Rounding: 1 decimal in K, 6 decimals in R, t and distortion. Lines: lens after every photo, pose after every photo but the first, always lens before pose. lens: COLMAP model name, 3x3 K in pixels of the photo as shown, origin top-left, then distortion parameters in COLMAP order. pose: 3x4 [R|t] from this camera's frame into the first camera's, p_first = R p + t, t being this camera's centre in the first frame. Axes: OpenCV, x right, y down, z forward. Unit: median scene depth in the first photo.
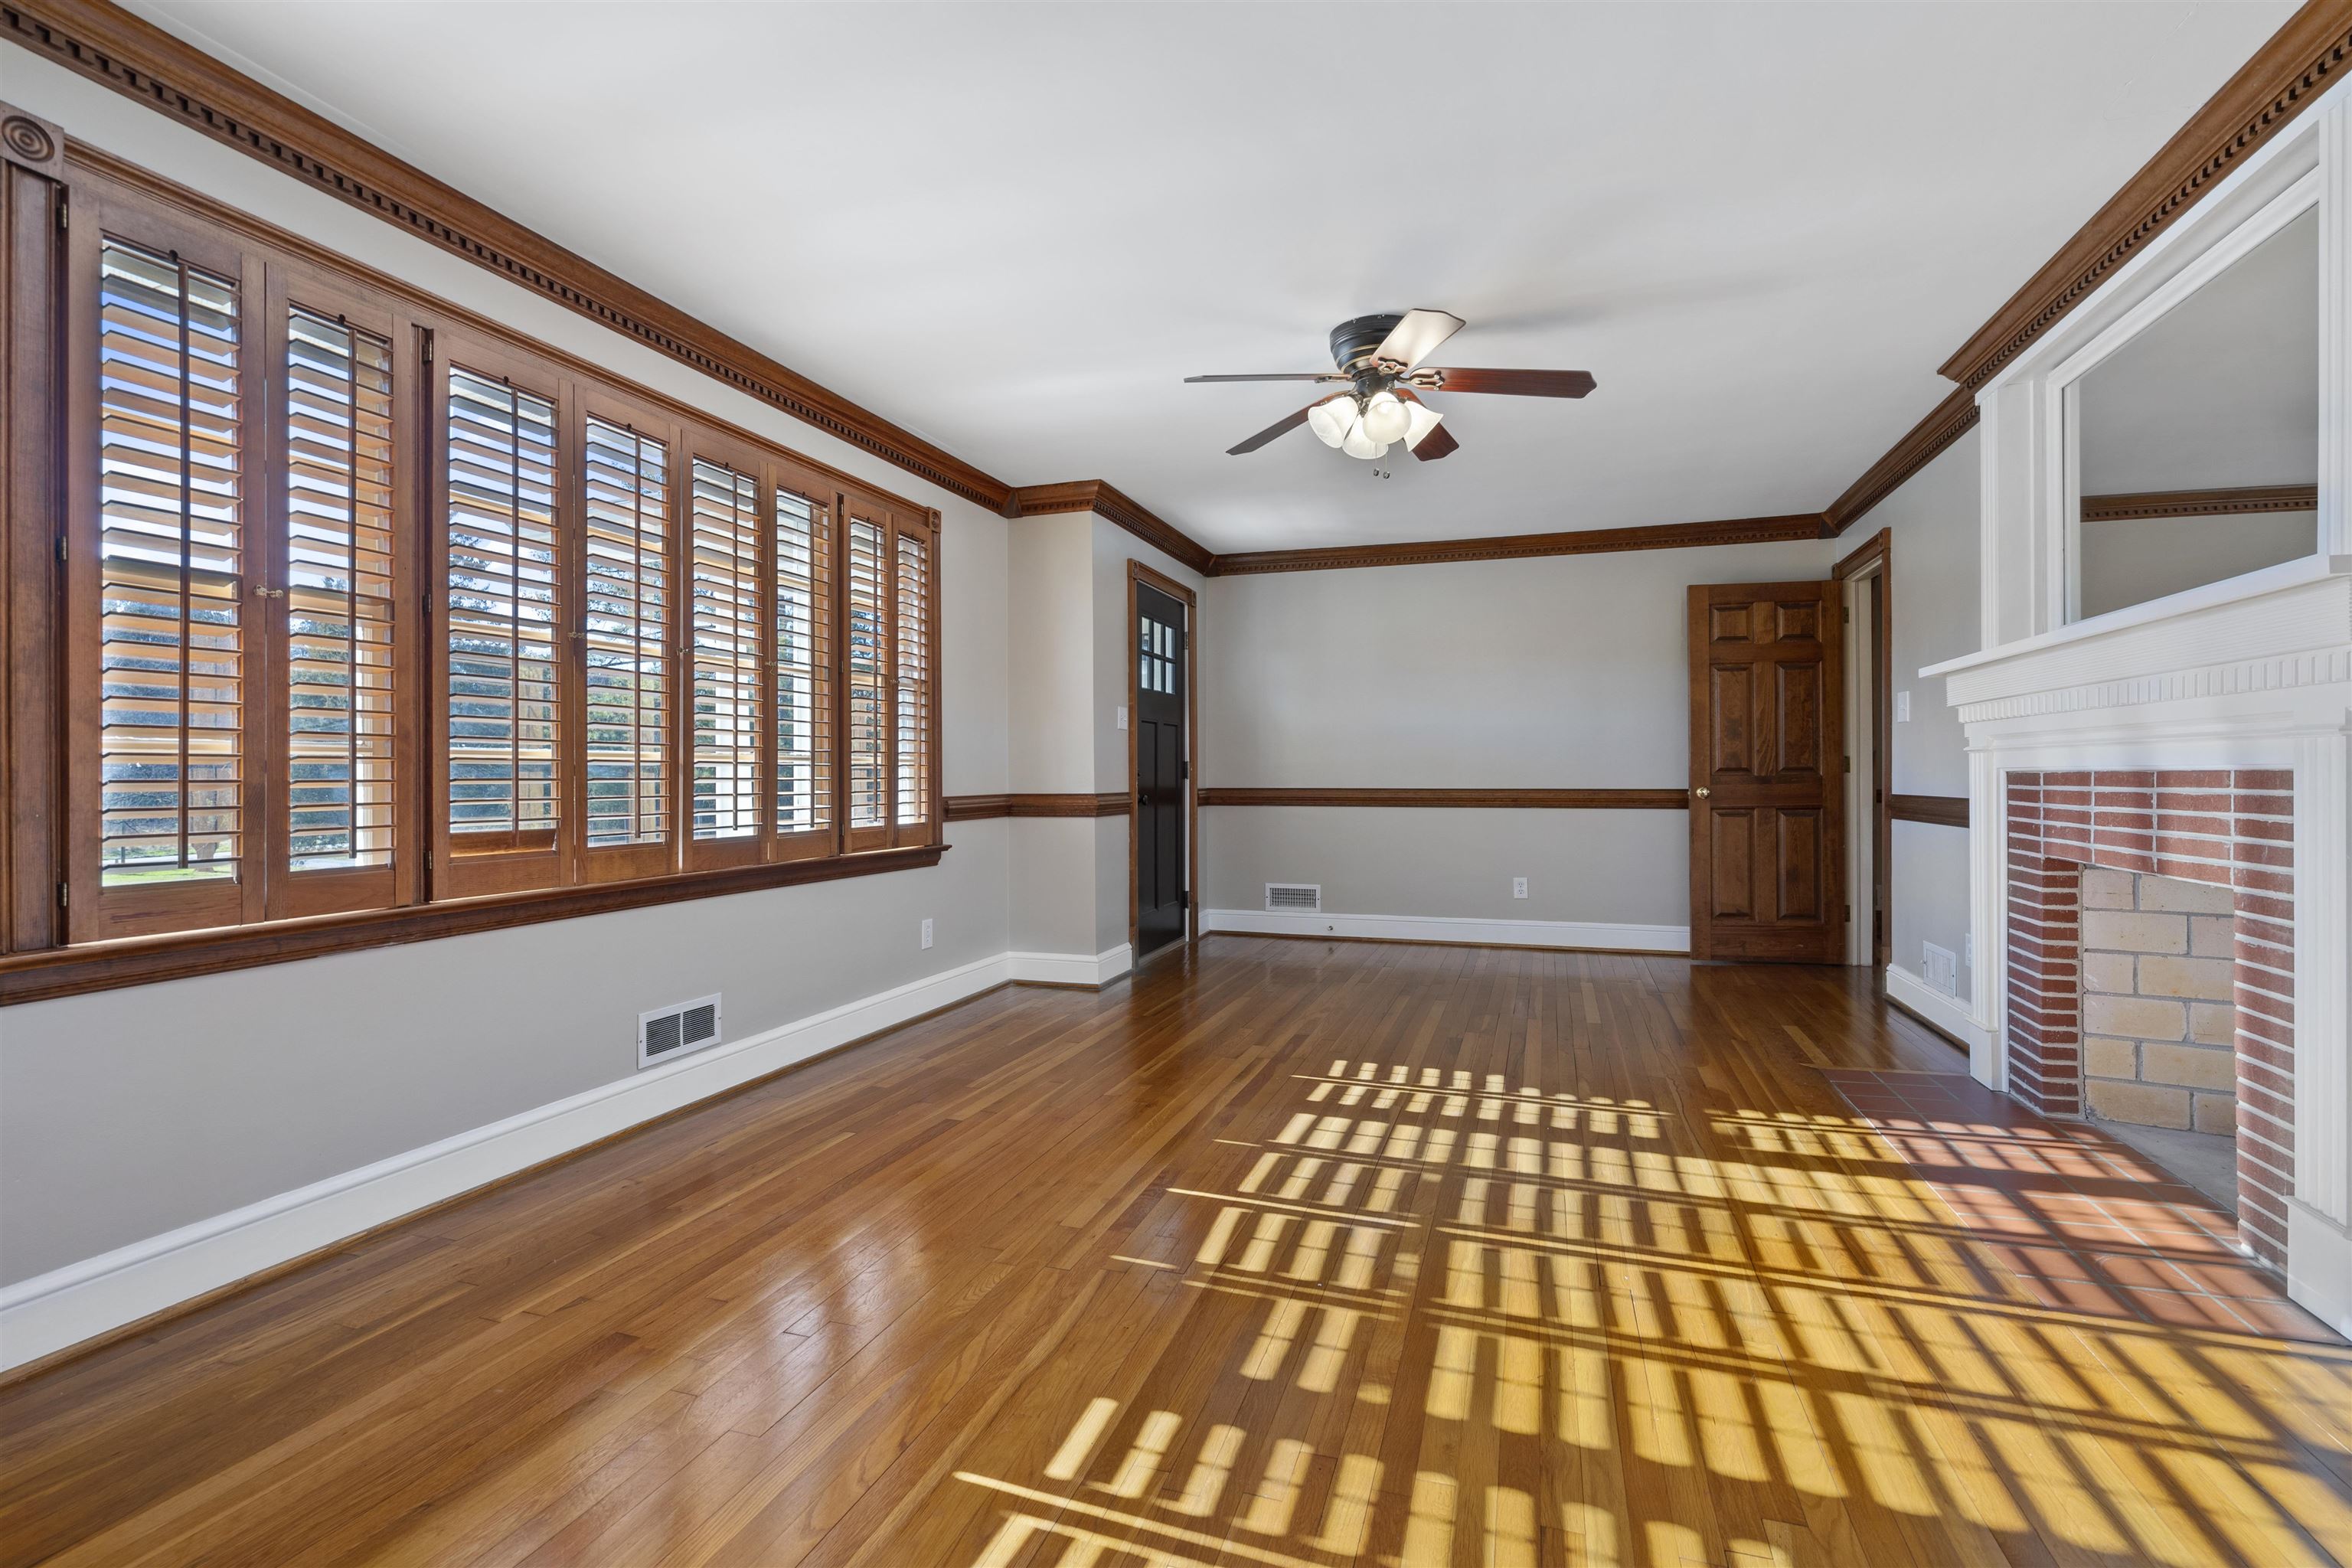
lens RADIAL K [[1073.0, 0, 1156.9], [0, 1073.0, 776.0], [0, 0, 1]] dist [0.000798, 0.000124]
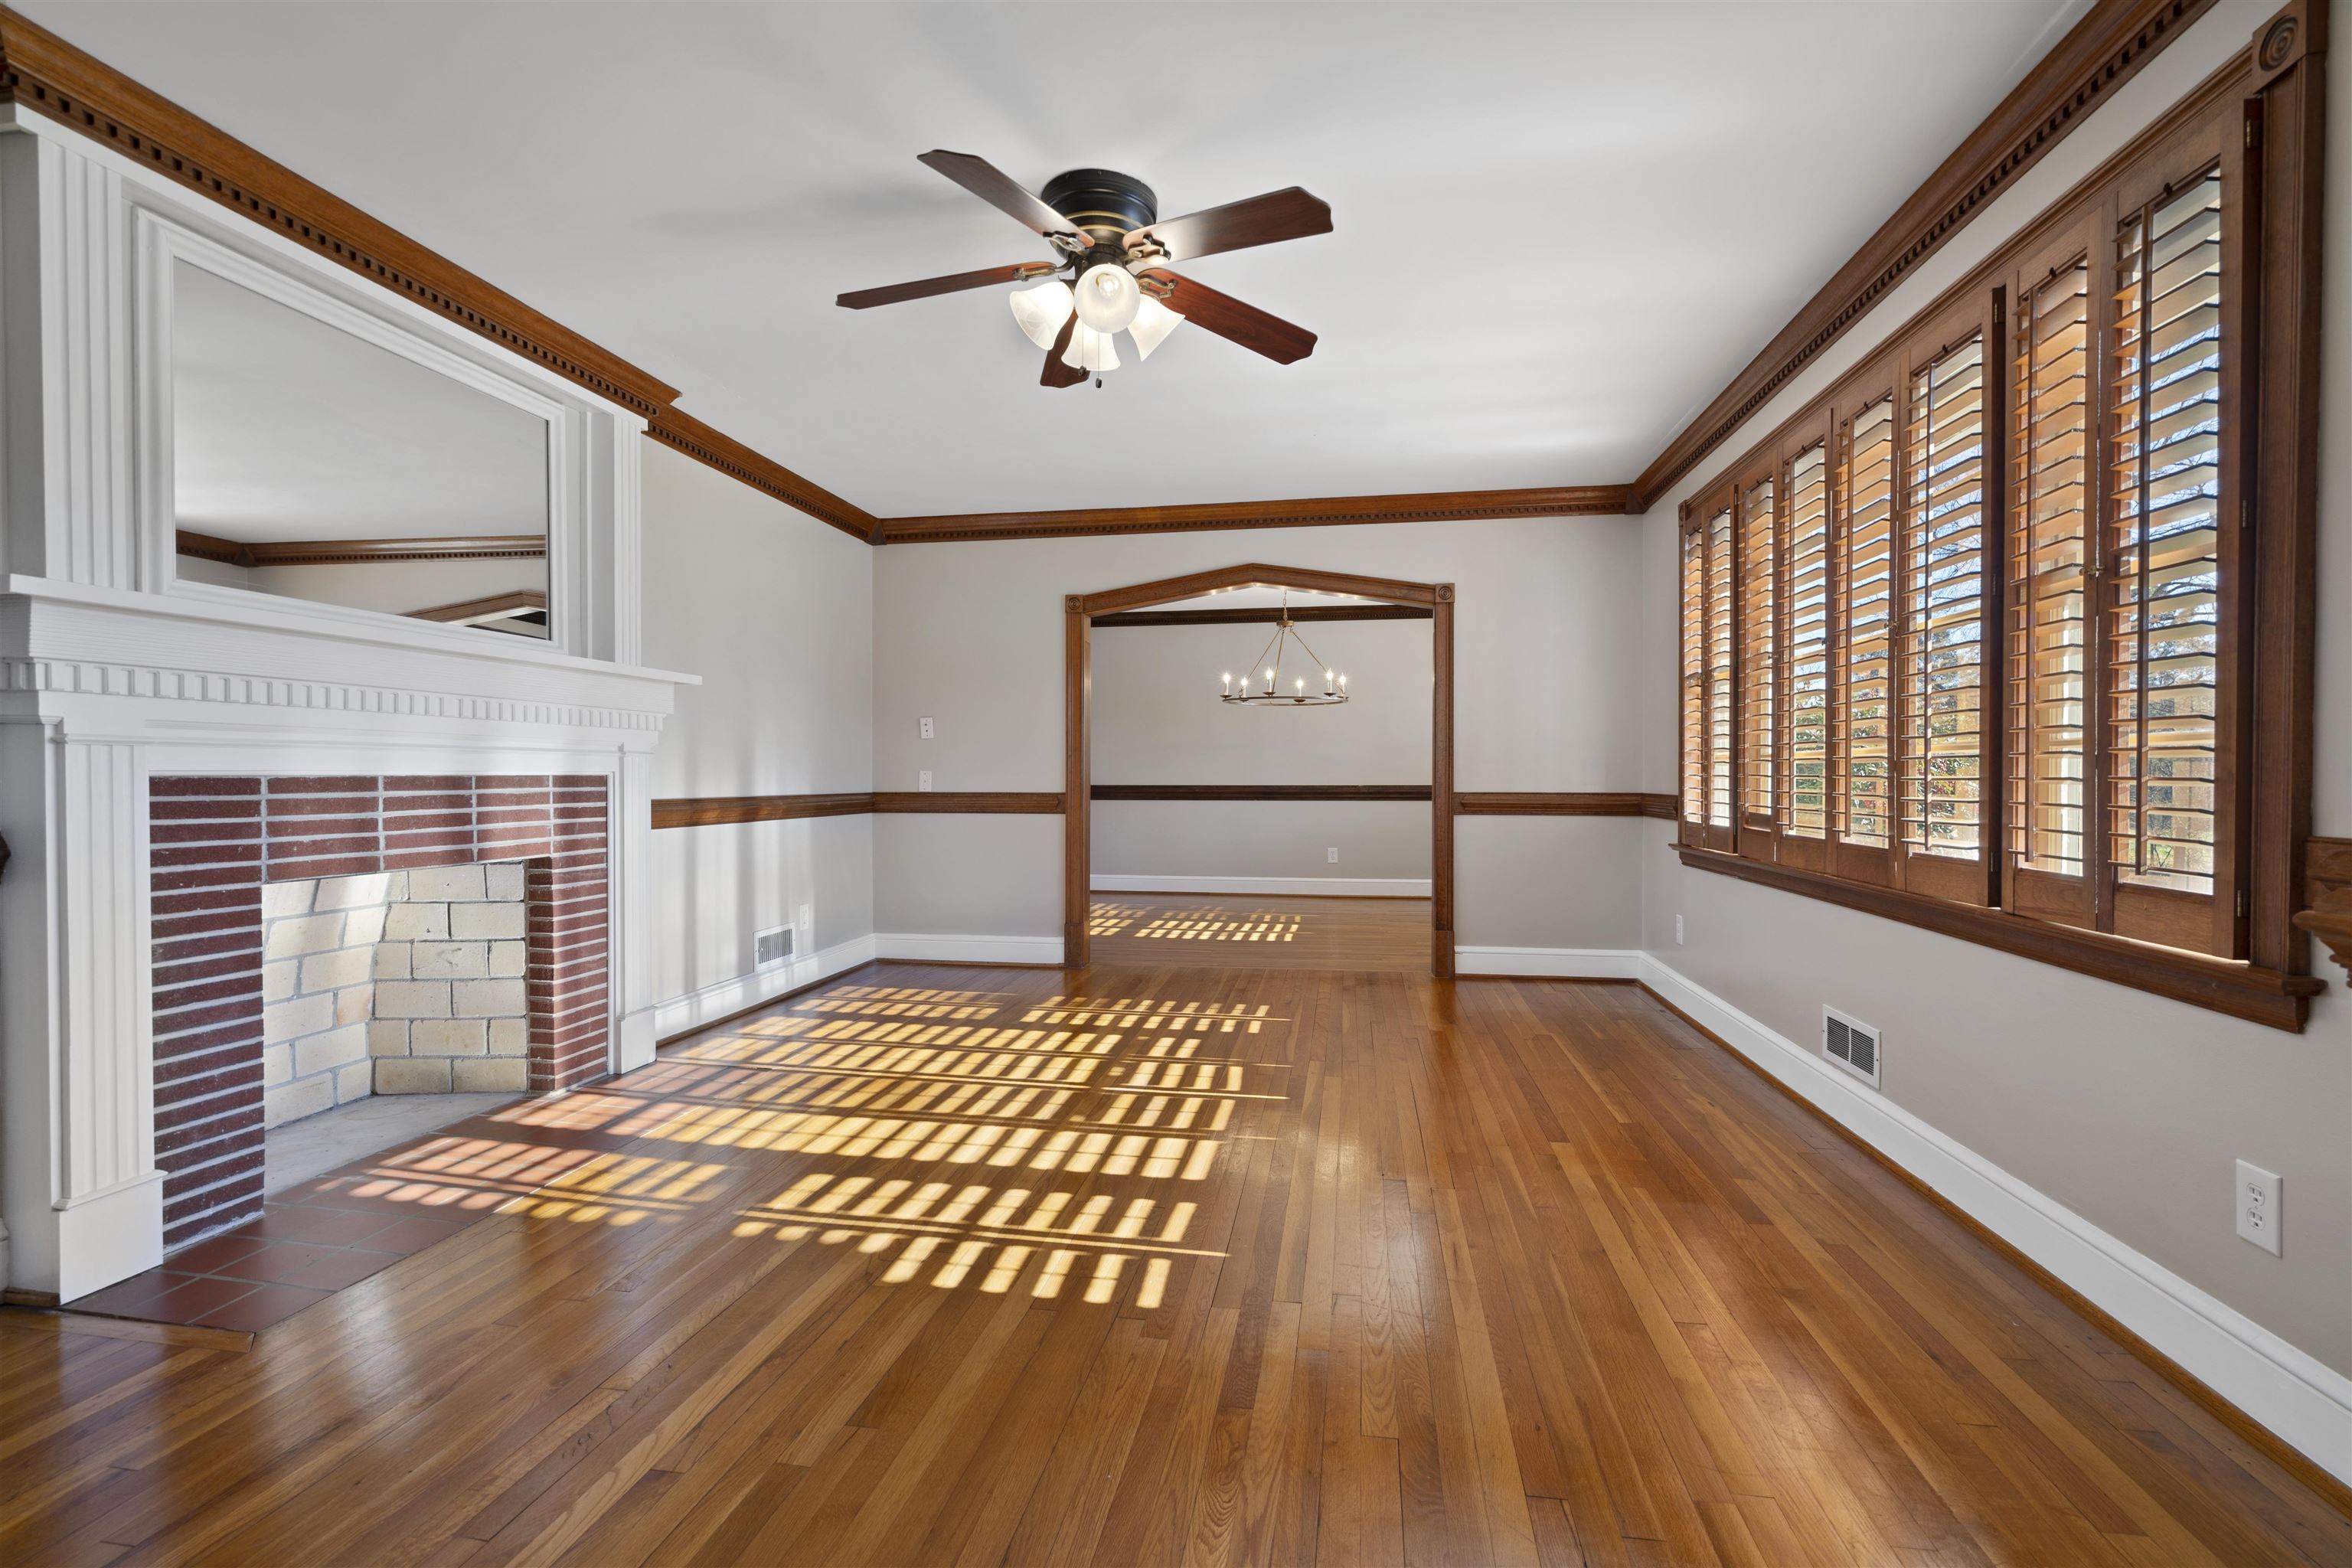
lens RADIAL K [[1073.0, 0, 1174.2], [0, 1073.0, 783.3], [0, 0, 1]] dist [0.000798, 0.000124]
pose [[-0.984262, 0.006346, -0.176602, 0.364720], [0.004726, 0.999943, 0.009589, -0.003799], [0.176653, 0.008604, -0.984236, 2.212854]]
